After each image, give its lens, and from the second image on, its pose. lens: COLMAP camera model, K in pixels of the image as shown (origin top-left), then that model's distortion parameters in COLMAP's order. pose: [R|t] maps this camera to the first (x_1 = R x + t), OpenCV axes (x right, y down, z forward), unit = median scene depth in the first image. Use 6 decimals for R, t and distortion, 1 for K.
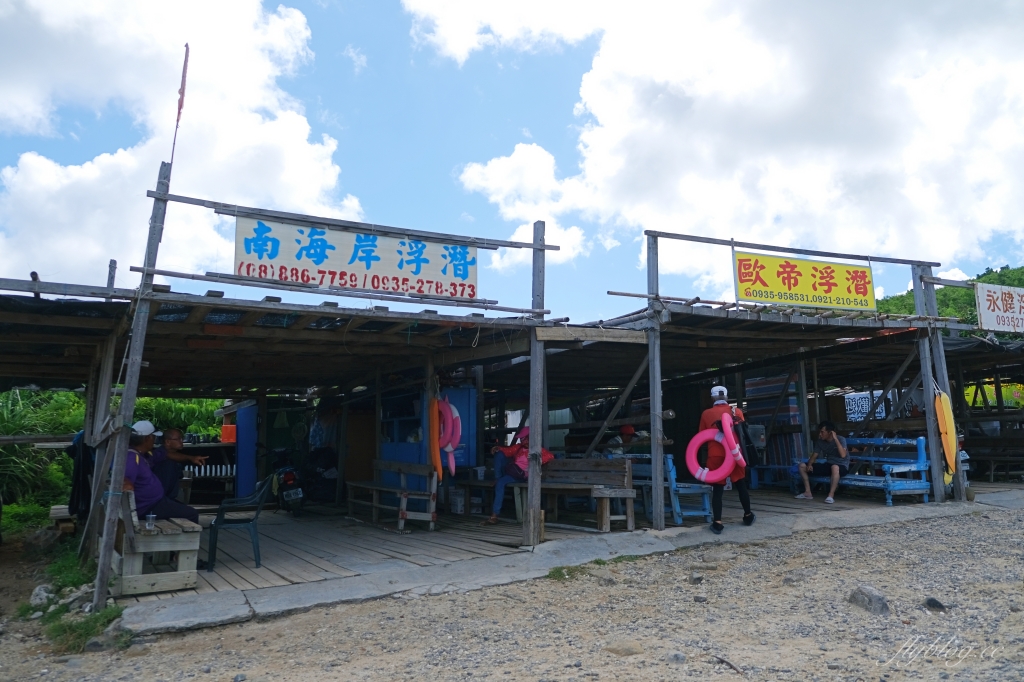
lens RADIAL K [[811.8, 0, 514.4], [0, 811.8, 336.7], [0, 0, 1]] dist [-0.028966, 0.027086]
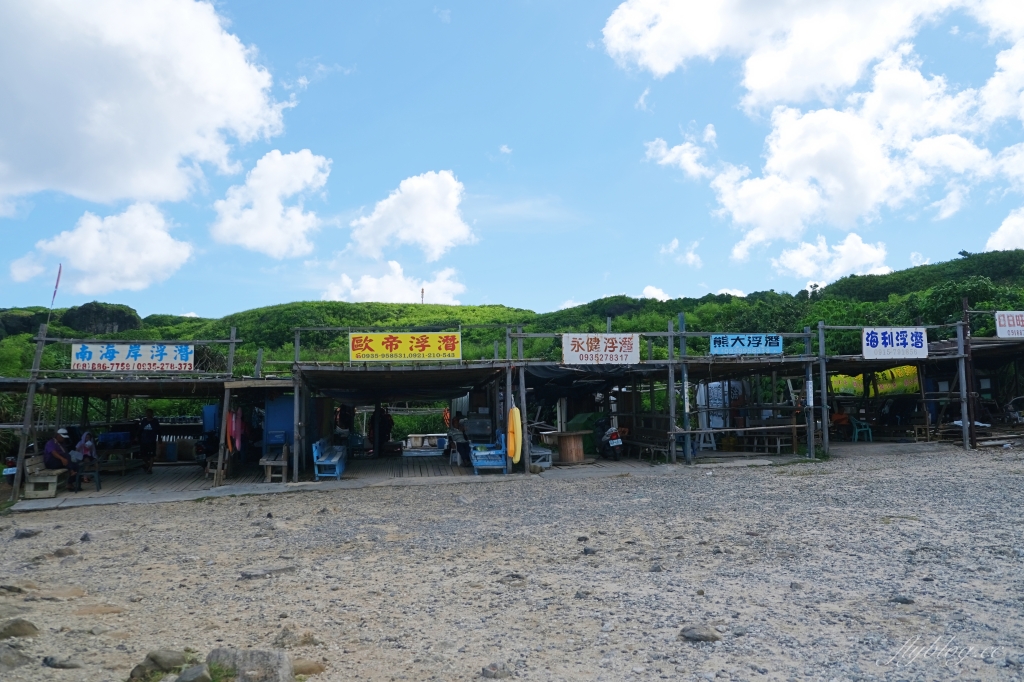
lens RADIAL K [[811.8, 0, 509.0], [0, 811.8, 344.7], [0, 0, 1]] dist [-0.028966, 0.027086]
pose [[0.952277, -0.014340, -0.304897, 1.281902], [0.036382, 0.997107, 0.066736, -0.207311], [0.303058, -0.074644, 0.950044, -0.685738]]
